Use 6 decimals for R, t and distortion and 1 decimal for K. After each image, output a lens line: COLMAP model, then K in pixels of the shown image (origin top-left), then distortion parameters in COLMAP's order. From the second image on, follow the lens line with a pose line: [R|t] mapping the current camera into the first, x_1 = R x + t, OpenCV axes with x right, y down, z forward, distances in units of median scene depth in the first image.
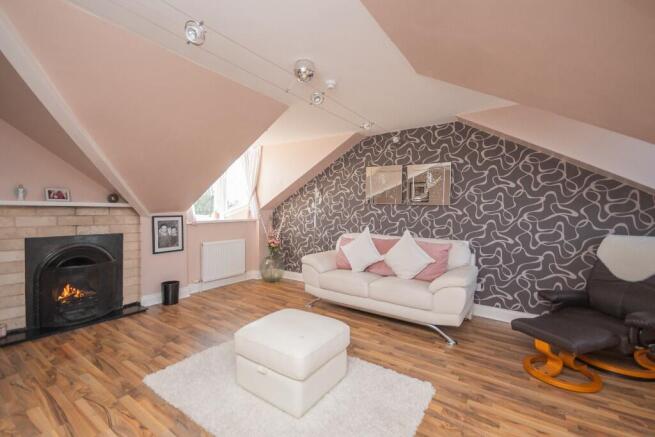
lens RADIAL K [[286.8, 0, 327.5], [0, 286.8, 218.5], [0, 0, 1]] dist [-0.014505, 0.000025]
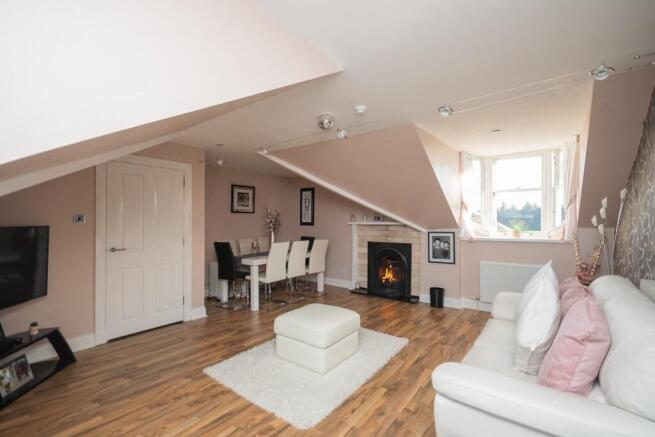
lens RADIAL K [[304.5, 0, 327.5], [0, 304.5, 218.5], [0, 0, 1]] dist [-0.000342, -0.000060]
pose [[-0.053262, -0.021151, -0.998357, 0.858556], [-0.030270, 0.999350, -0.019557, -0.031791], [0.998122, 0.029179, -0.053868, 0.706460]]
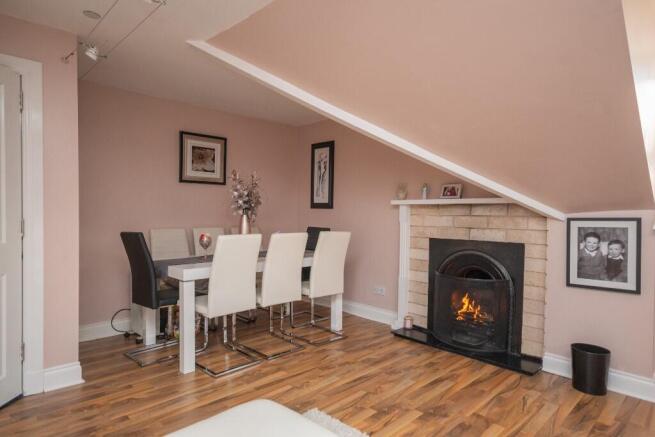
lens RADIAL K [[382.2, 0, 327.5], [0, 382.2, 218.5], [0, 0, 1]] dist [0.022487, 0.000190]
pose [[-0.202922, -0.006233, -0.979175, 0.261565], [-0.042382, 0.999099, 0.002423, 0.011987], [0.978277, 0.041991, -0.203003, 0.779797]]
